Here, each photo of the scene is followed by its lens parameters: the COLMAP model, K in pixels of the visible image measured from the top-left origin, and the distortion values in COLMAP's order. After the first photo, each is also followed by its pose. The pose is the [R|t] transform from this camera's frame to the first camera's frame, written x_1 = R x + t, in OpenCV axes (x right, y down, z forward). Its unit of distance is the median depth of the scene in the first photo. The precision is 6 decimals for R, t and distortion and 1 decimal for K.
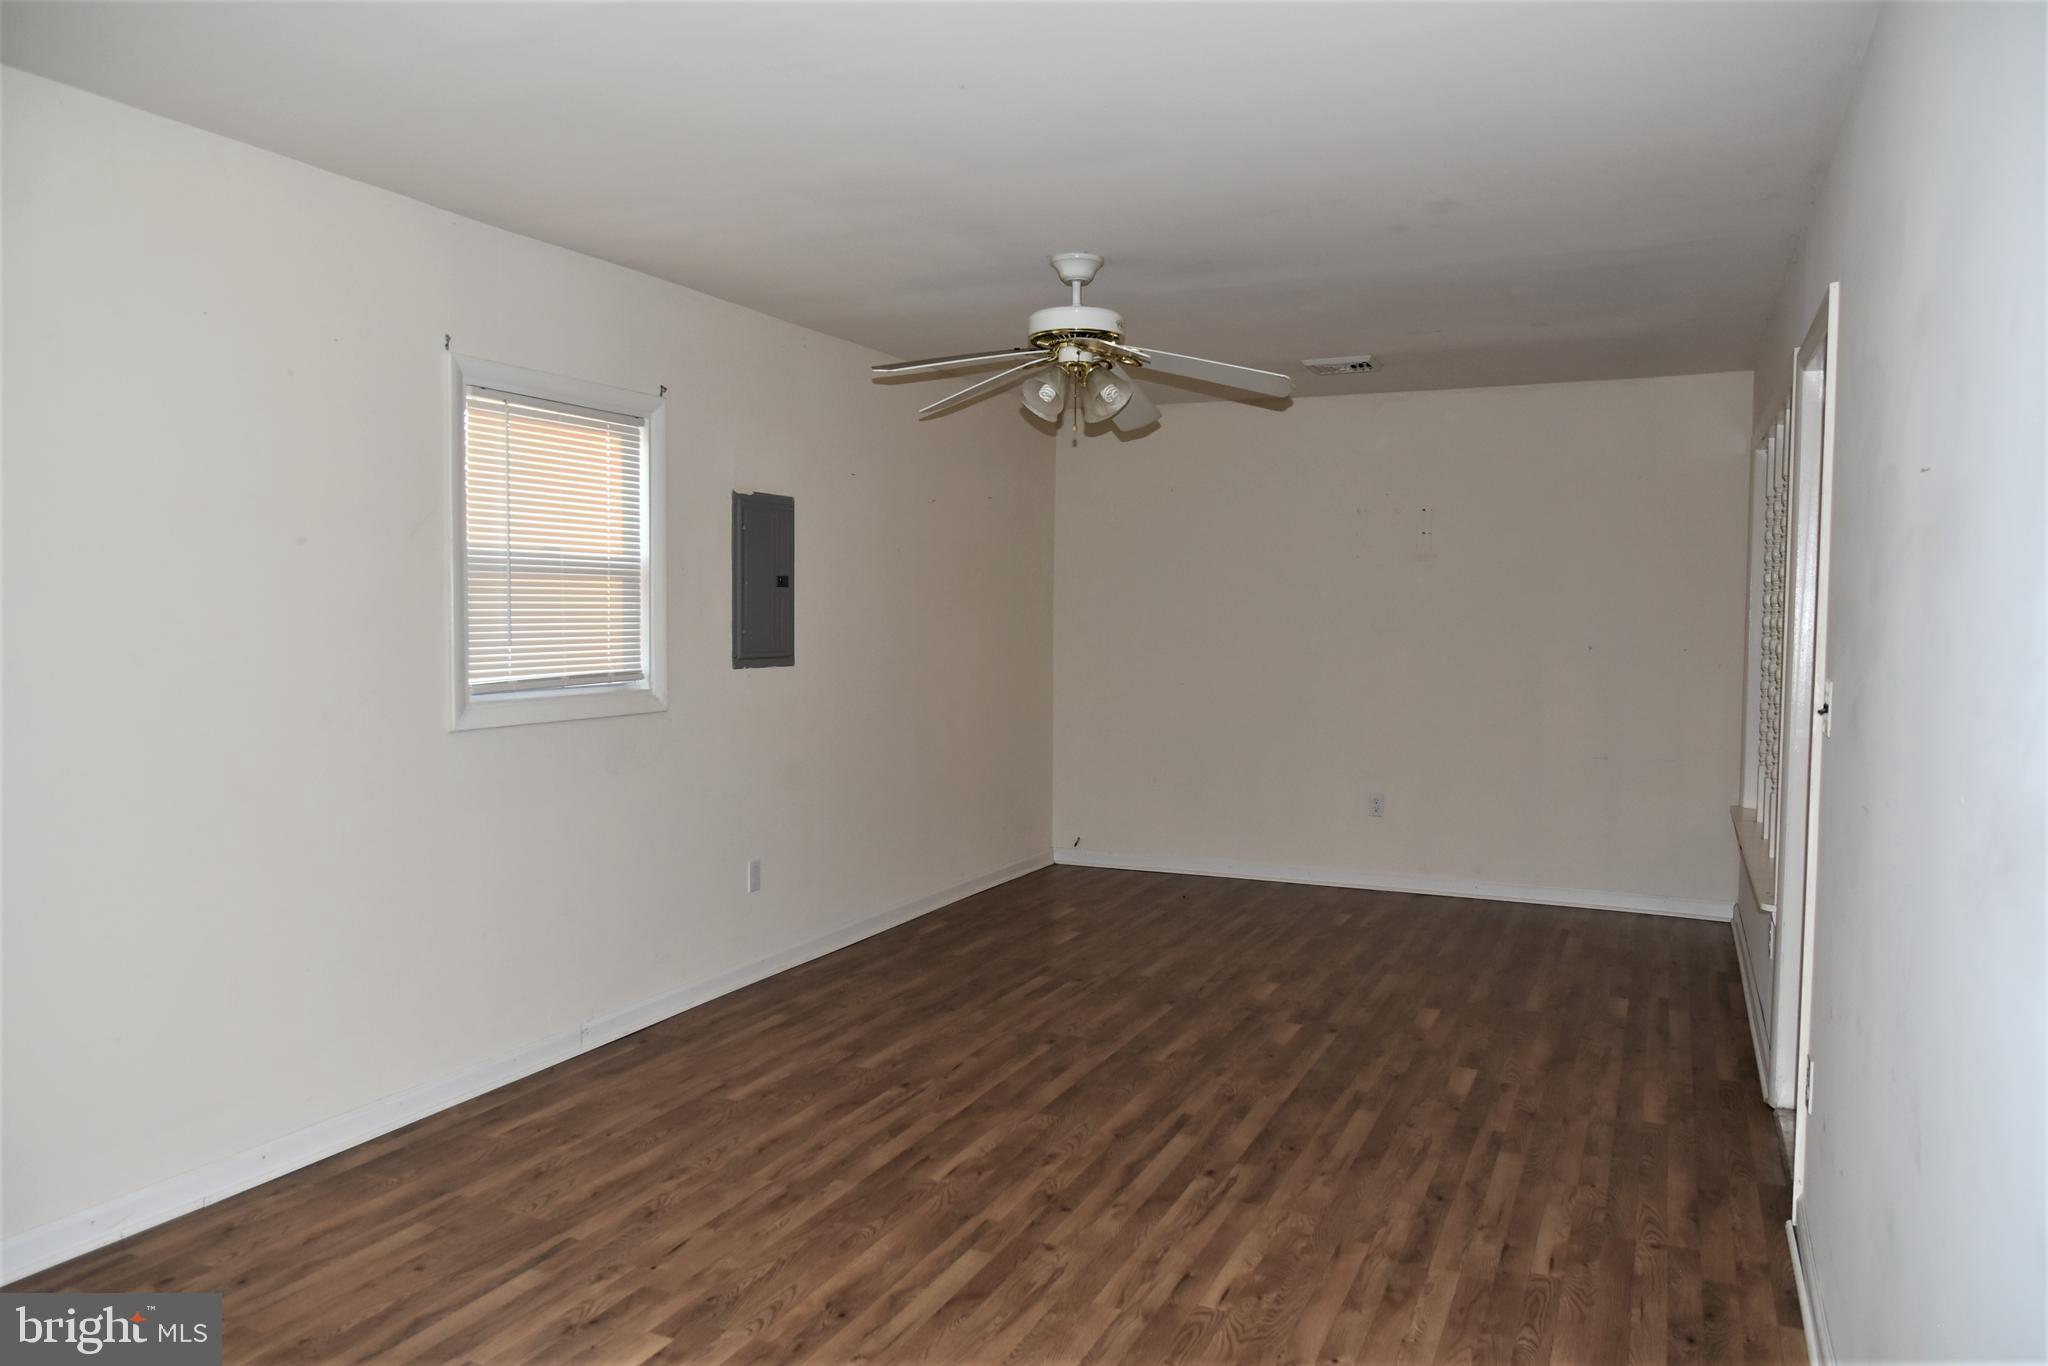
lens RADIAL K [[1400.0, 0, 1017.2], [0, 1400.0, 678.6], [0, 0, 1]] dist [0.005167, -0.015119]
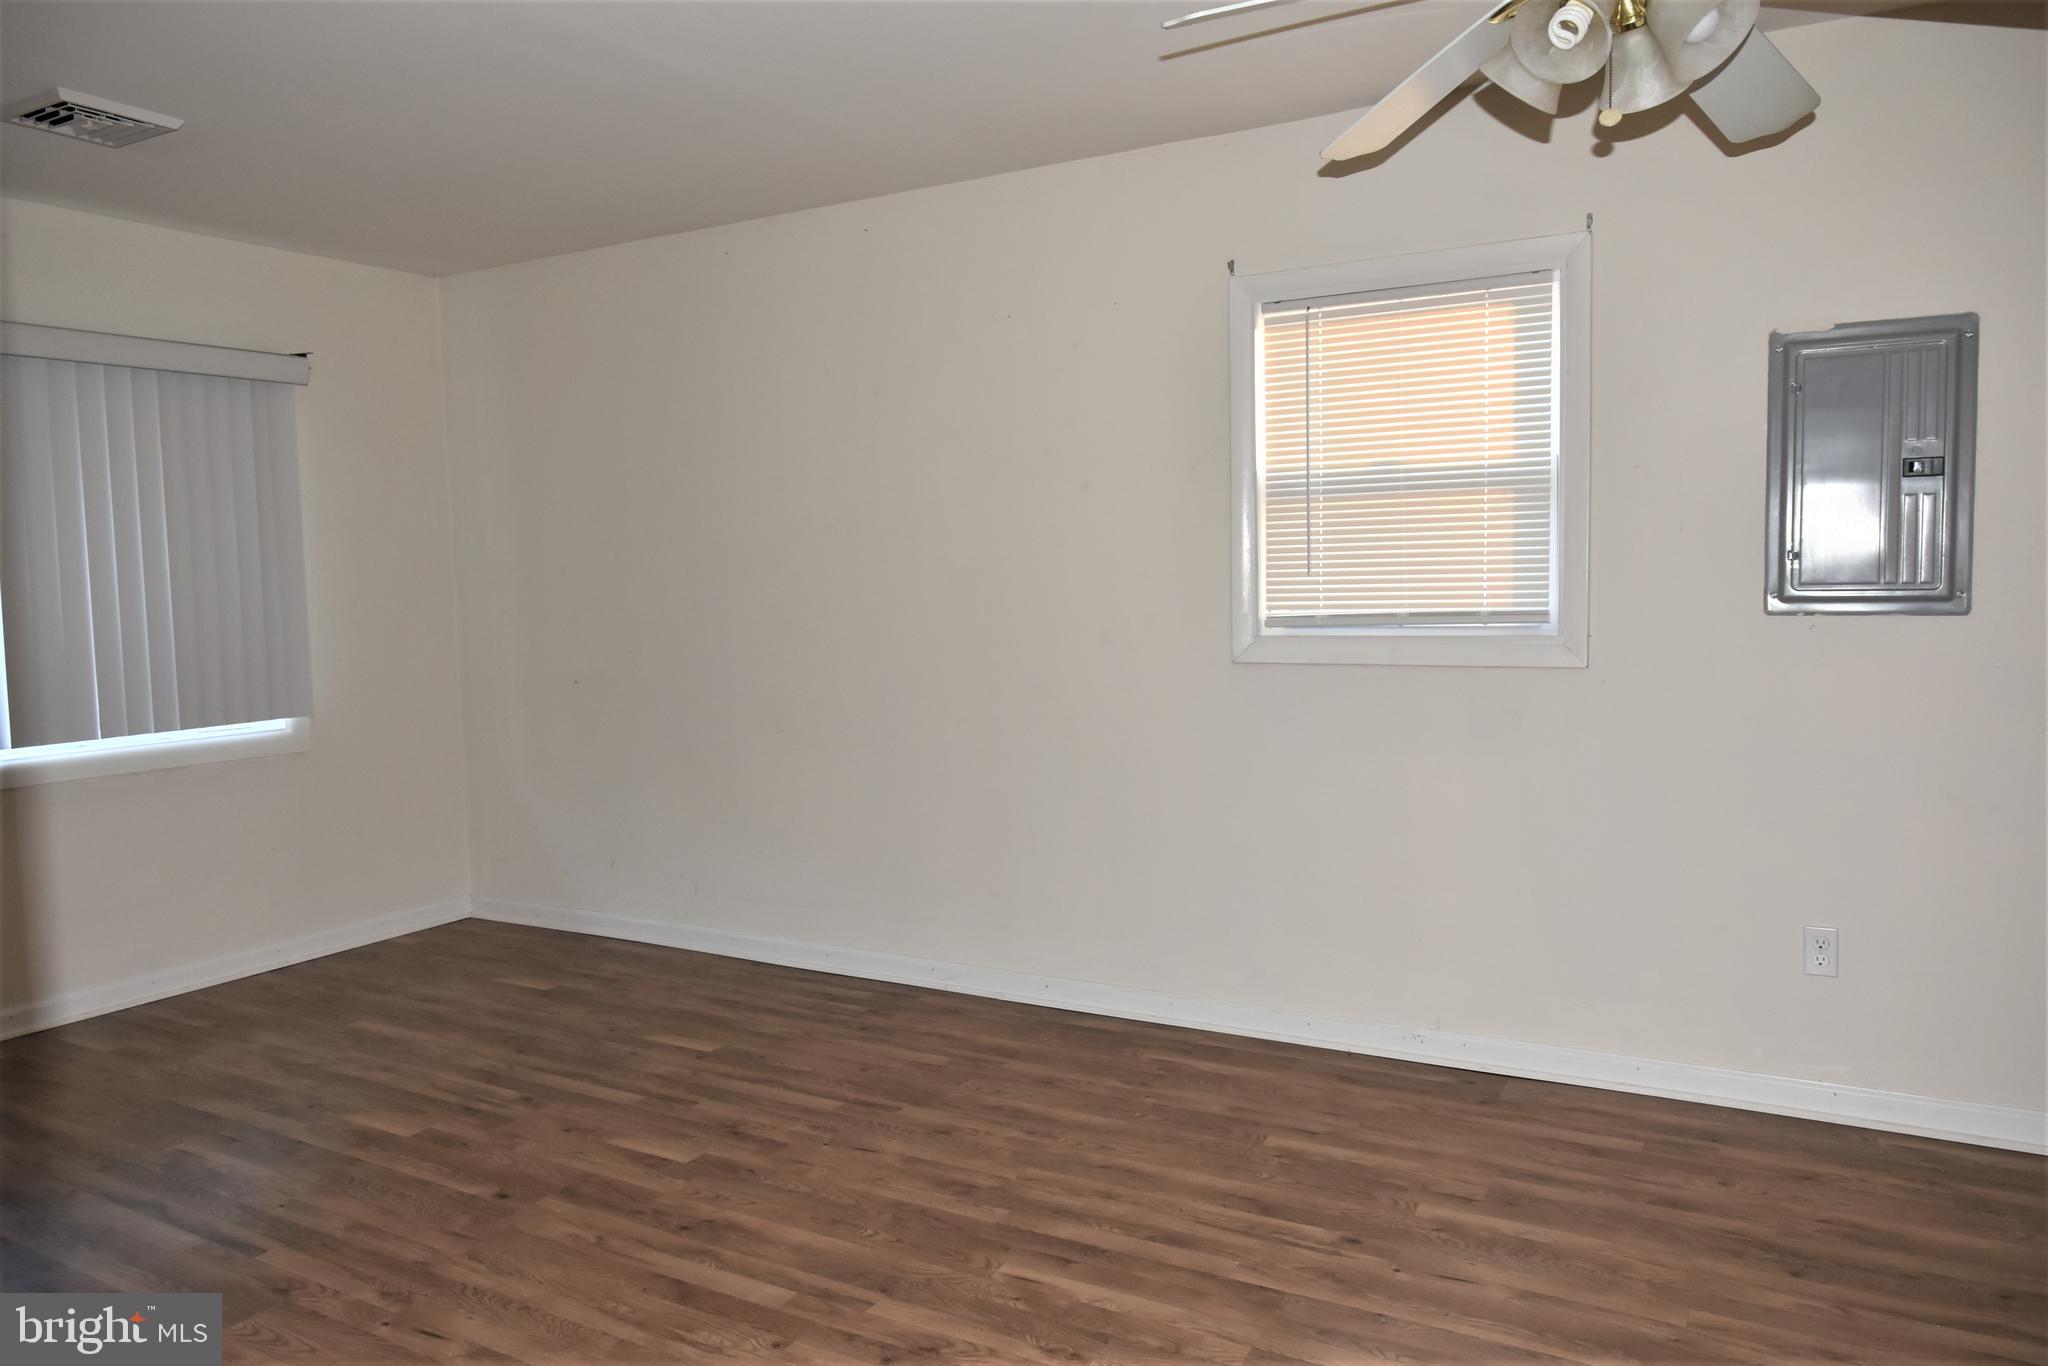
lens RADIAL K [[1400.0, 0, 1024.8], [0, 1400.0, 679.3], [0, 0, 1]] dist [0.005167, -0.015119]
pose [[-0.080469, 0.070163, -0.994285, 0.608336], [-0.026861, 0.997005, 0.072529, -0.019161], [0.996395, 0.032544, -0.078344, 0.946574]]
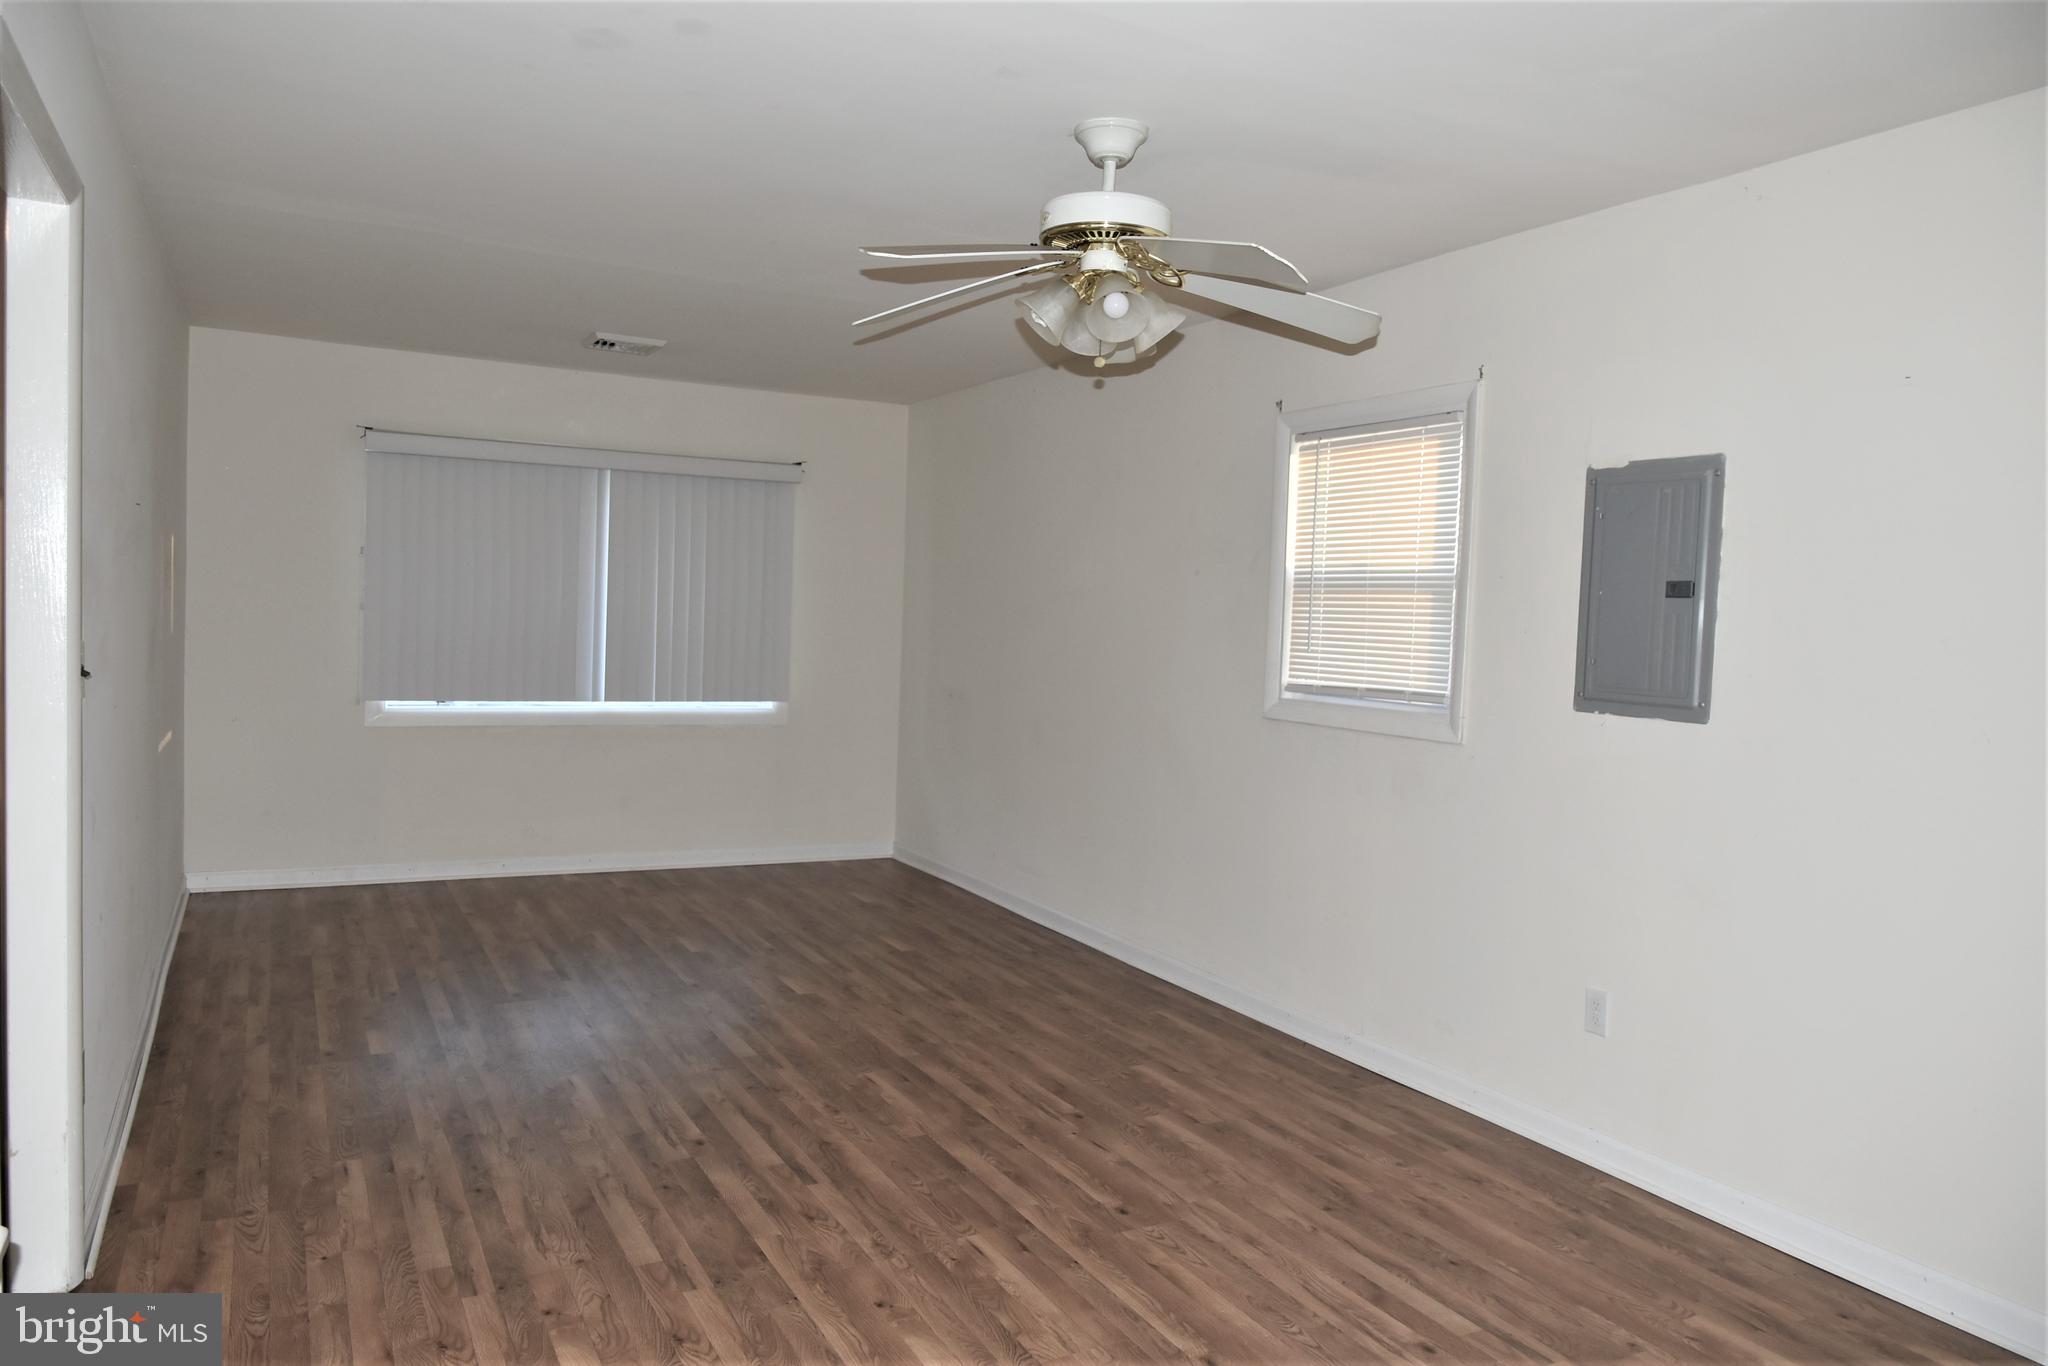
lens RADIAL K [[1400.0, 0, 1025.1], [0, 1400.0, 684.0], [0, 0, 1]] dist [0.005167, -0.015119]
pose [[-0.598070, 0.011646, -0.801360, 0.735350], [-0.080277, 0.993995, 0.074357, -0.069053], [0.797414, 0.108802, -0.593543, 1.593868]]
